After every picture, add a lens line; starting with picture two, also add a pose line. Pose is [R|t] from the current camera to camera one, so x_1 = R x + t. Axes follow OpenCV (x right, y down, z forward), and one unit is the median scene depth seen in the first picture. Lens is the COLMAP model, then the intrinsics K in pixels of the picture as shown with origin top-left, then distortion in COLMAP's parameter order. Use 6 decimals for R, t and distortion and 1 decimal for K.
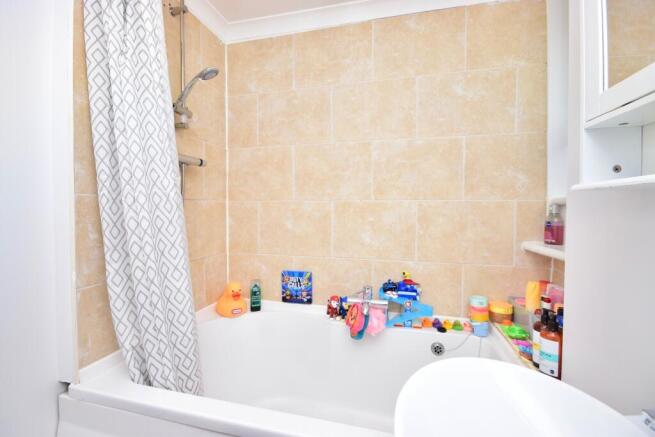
lens RADIAL K [[293.7, 0, 326.9], [0, 293.7, 216.7], [0, 0, 1]] dist [-0.002173, -0.000049]
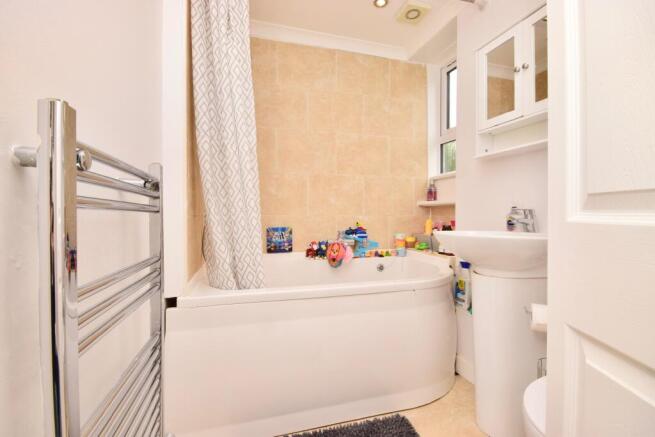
lens RADIAL K [[293.7, 0, 326.9], [0, 293.7, 216.7], [0, 0, 1]] dist [-0.002173, -0.000049]
pose [[0.861798, -0.004364, 0.507233, -0.625062], [0.013334, 0.999812, -0.014053, 0.176536], [-0.507076, 0.018874, 0.861694, -0.212837]]
